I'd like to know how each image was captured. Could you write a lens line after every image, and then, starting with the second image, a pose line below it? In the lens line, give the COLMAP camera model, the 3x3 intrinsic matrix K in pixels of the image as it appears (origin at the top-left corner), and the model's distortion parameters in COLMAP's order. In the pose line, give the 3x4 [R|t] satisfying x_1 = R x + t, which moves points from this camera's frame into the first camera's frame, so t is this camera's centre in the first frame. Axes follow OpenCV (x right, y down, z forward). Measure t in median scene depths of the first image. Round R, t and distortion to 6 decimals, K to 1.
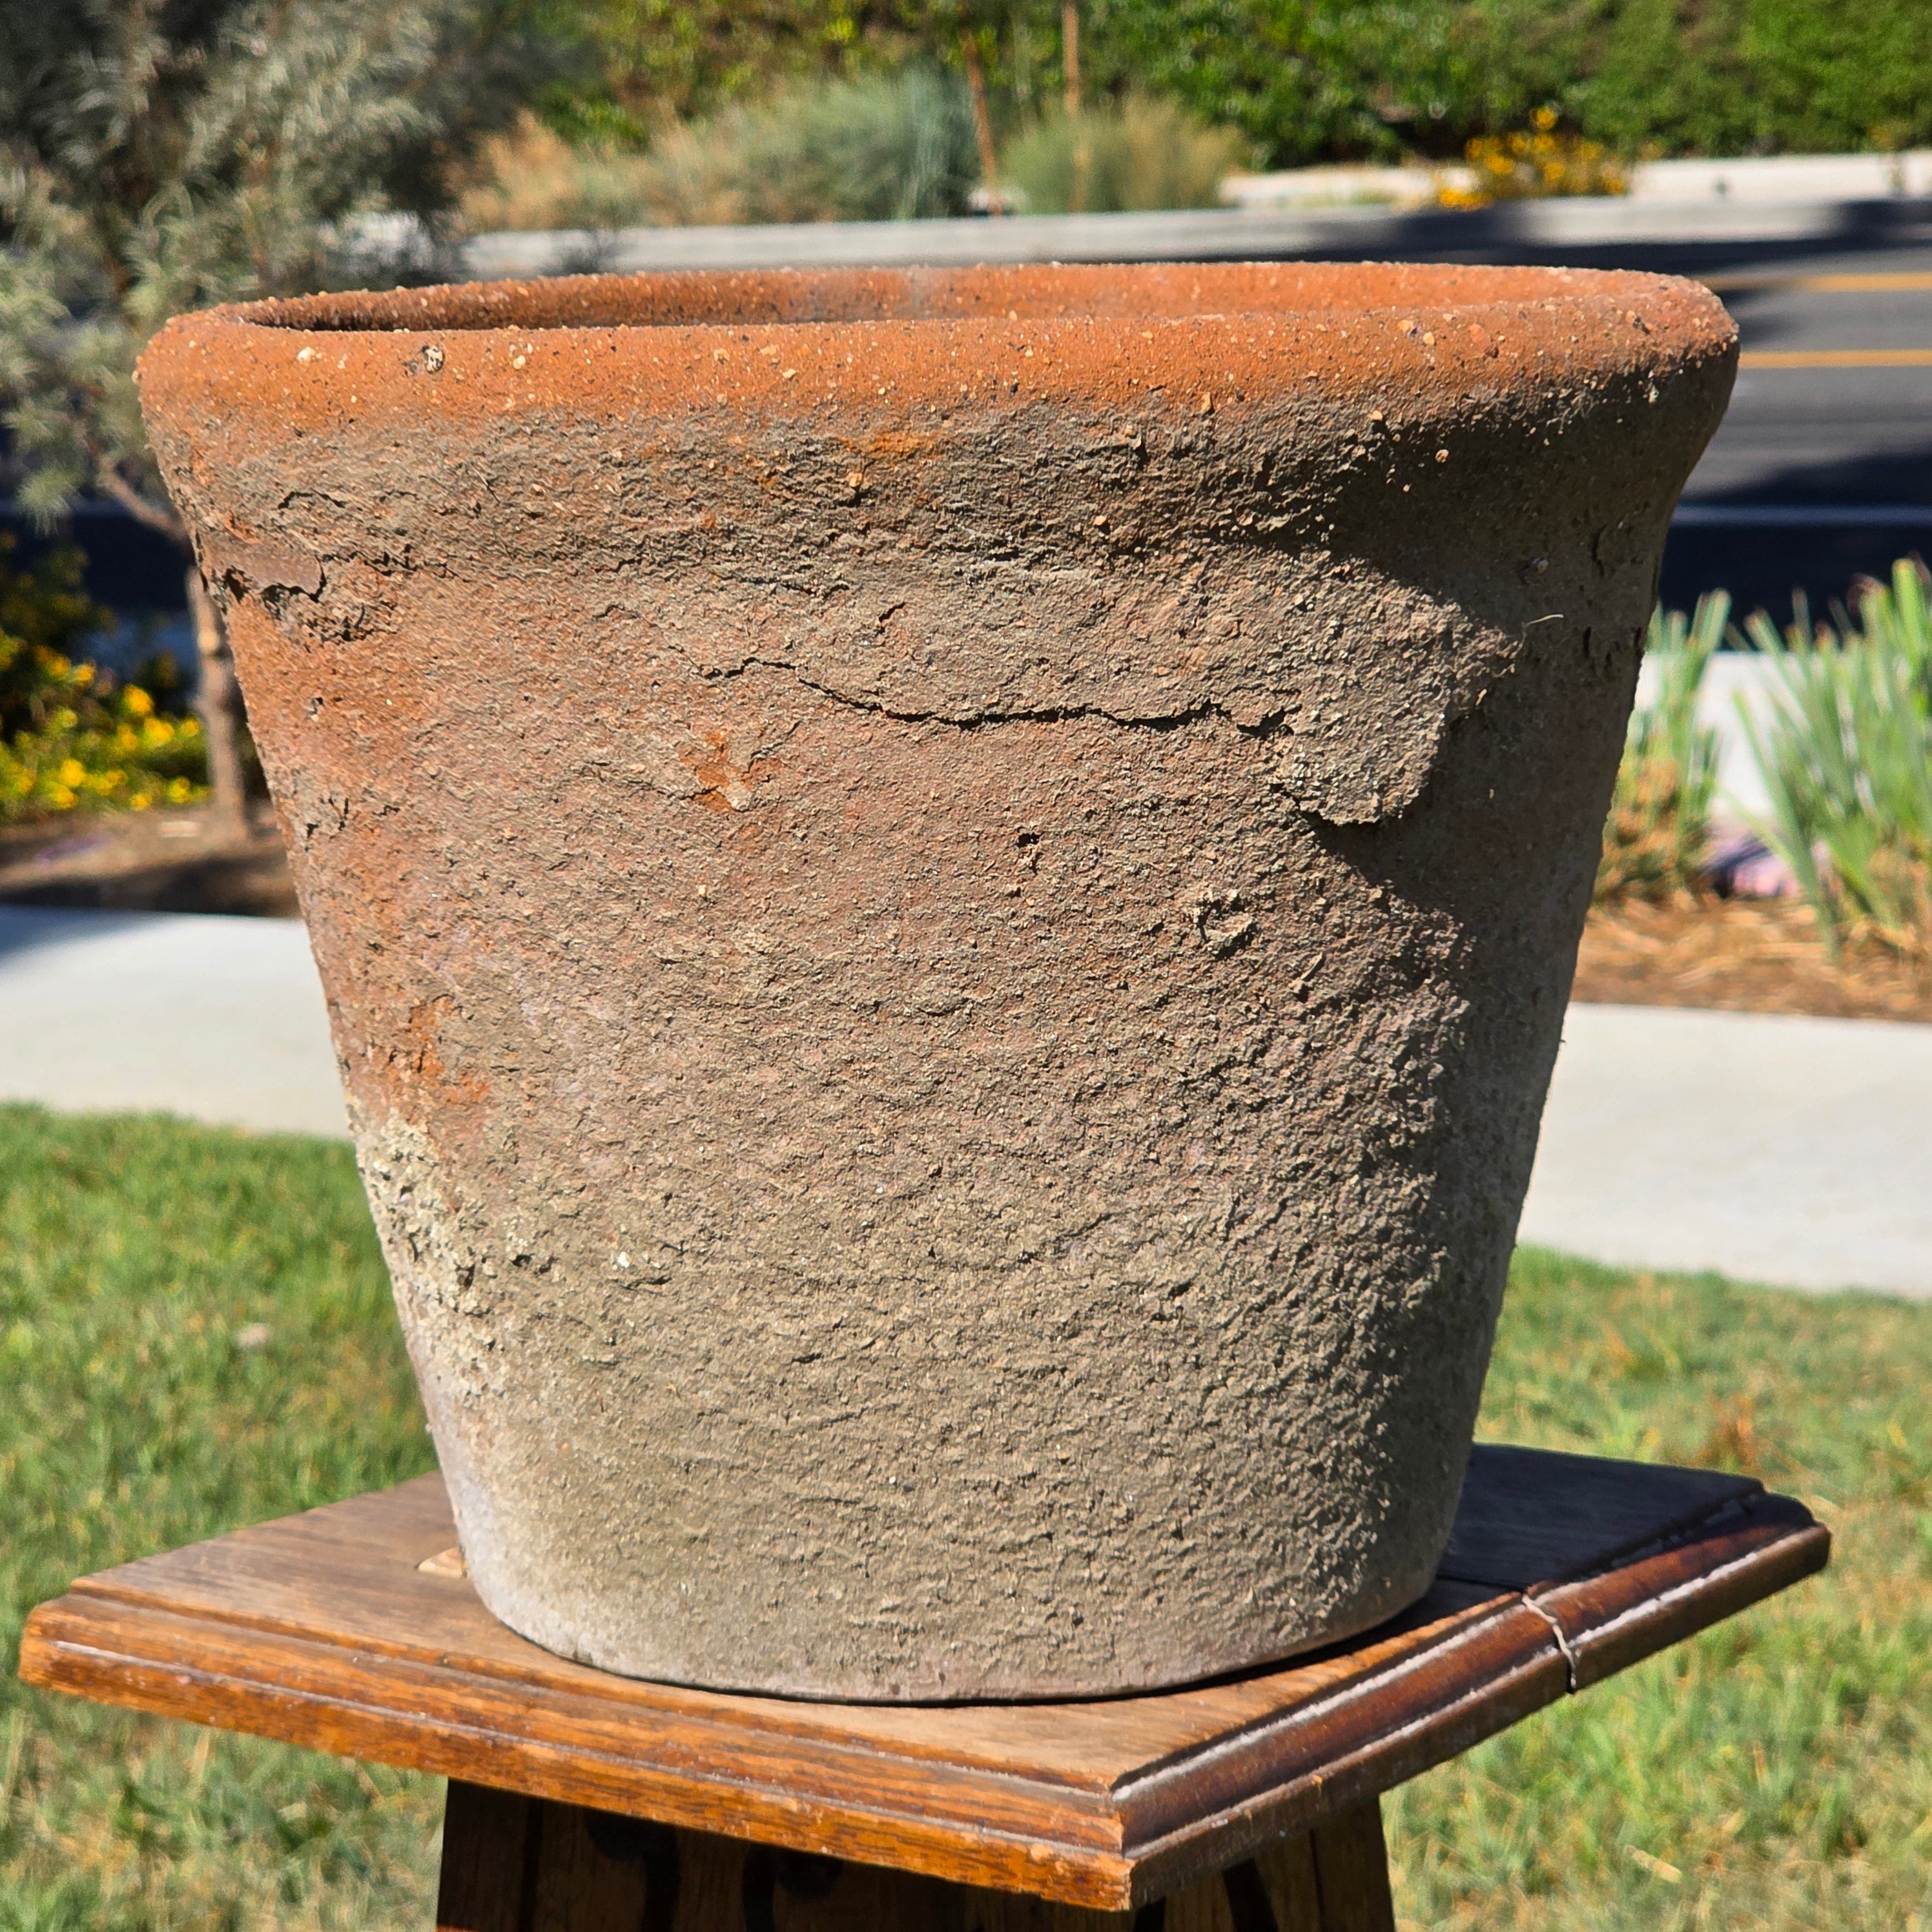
lens RADIAL K [[5390.1, 0, 966.4], [0, 5390.1, 985.4], [0, 0, 1]] dist [-0.072443, 0.000000]
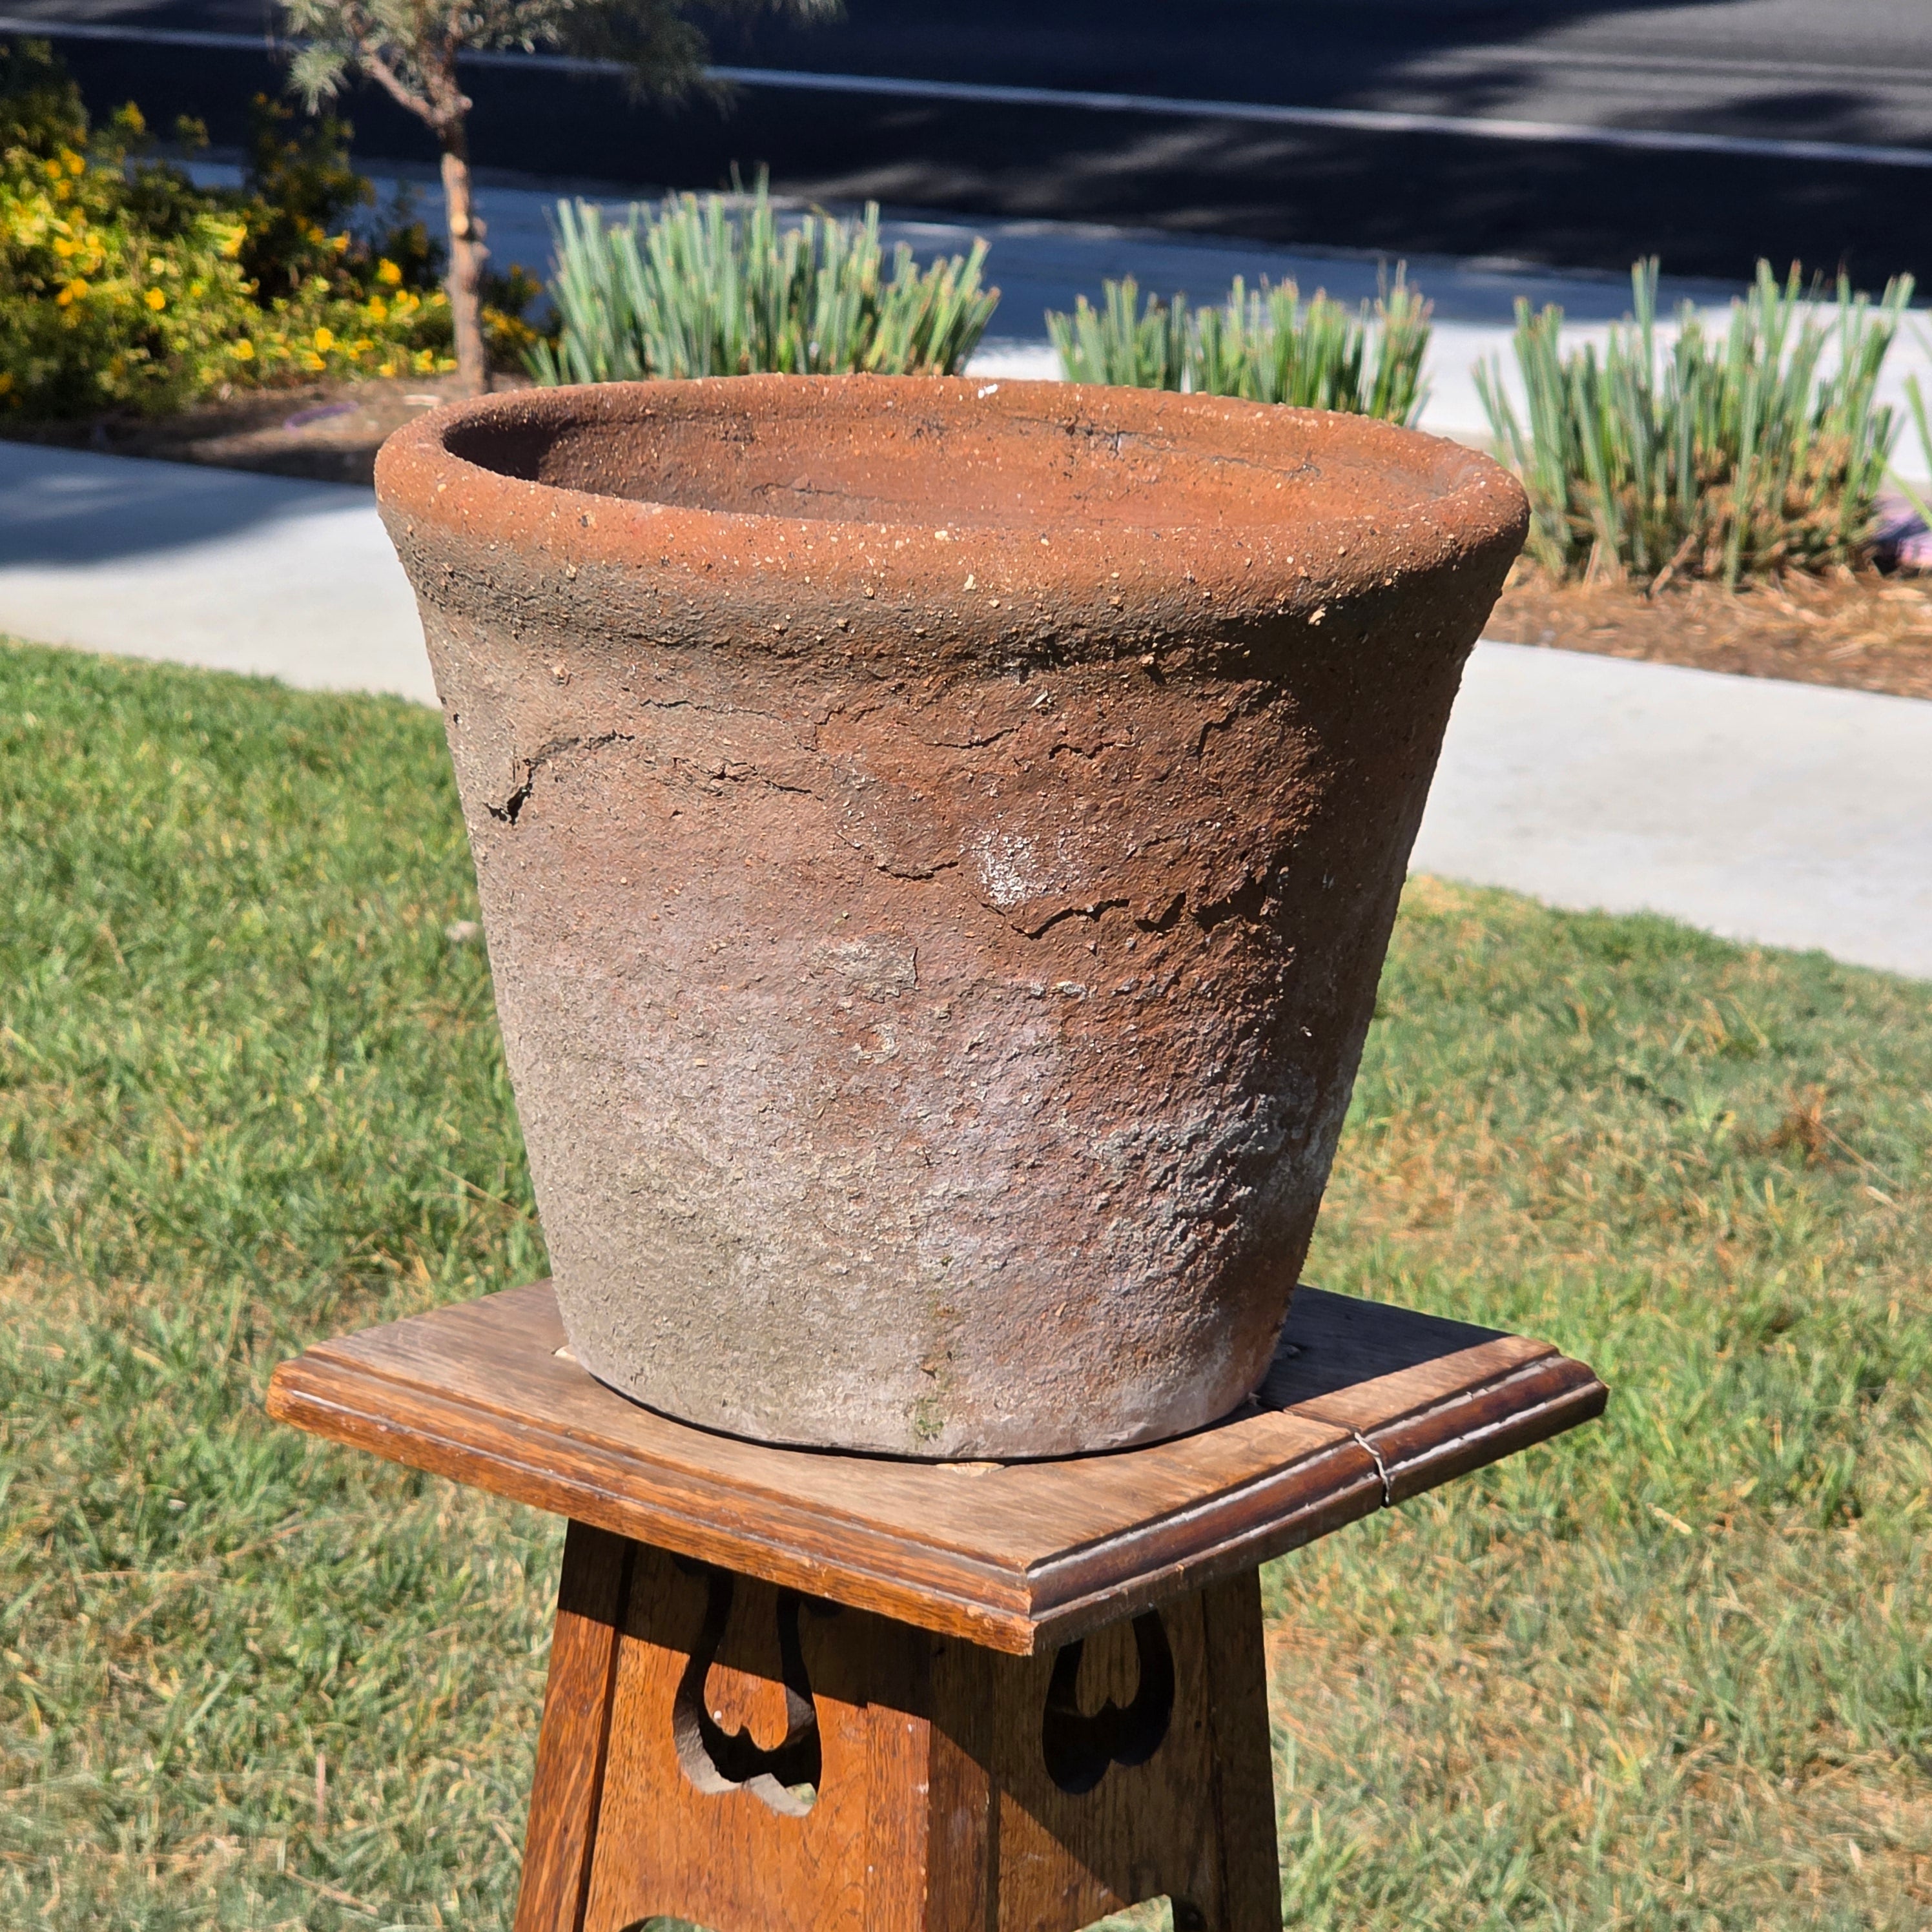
lens RADIAL K [[5390.1, 0, 972.9], [0, 5390.1, 955.3], [0, 0, 1]] dist [-0.072443, 0.000000]
pose [[0.997340, 0.062538, -0.037448, 0.015519], [-0.059299, 0.994857, 0.082117, -0.035581], [0.042391, -0.079678, 0.995919, -0.111743]]
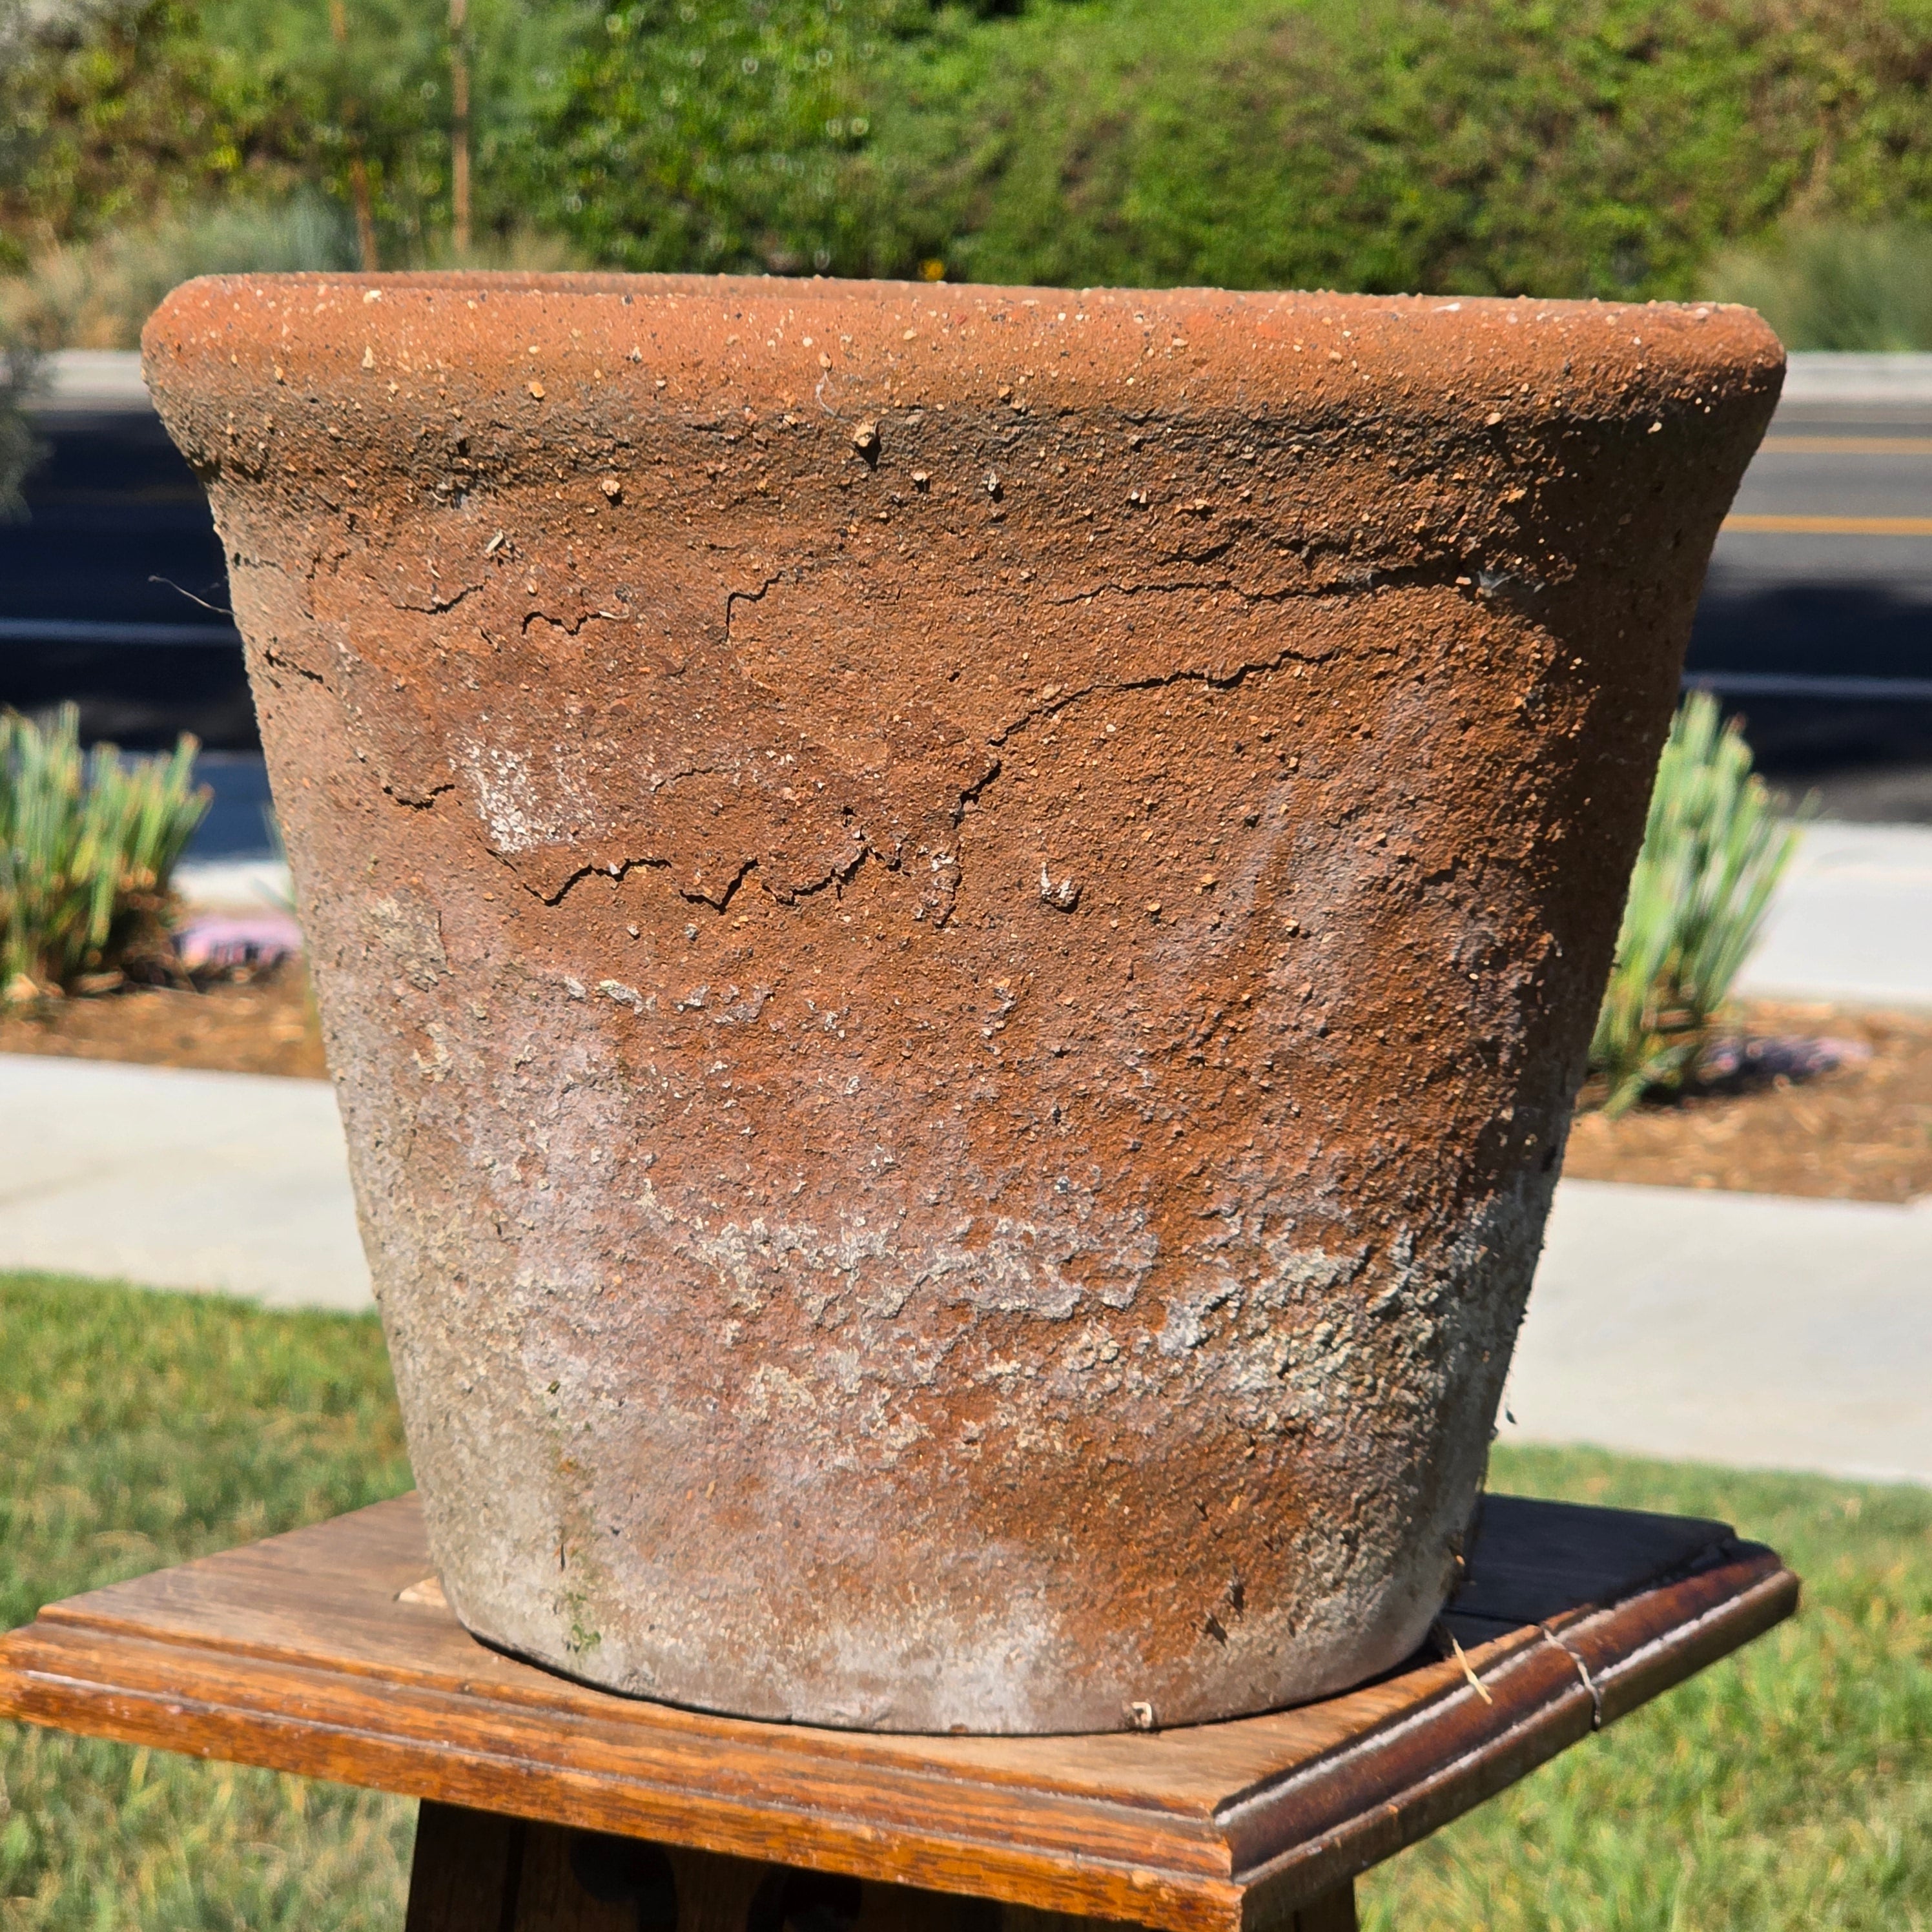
lens RADIAL K [[5390.1, 0, 942.6], [0, 5390.1, 1103.3], [0, 0, 1]] dist [-0.072443, 0.000000]
pose [[0.992809, 0.019708, 0.118076, -0.039111], [-0.019020, 0.999795, -0.006954, 0.007789], [-0.118189, 0.004658, 0.992980, 0.008876]]
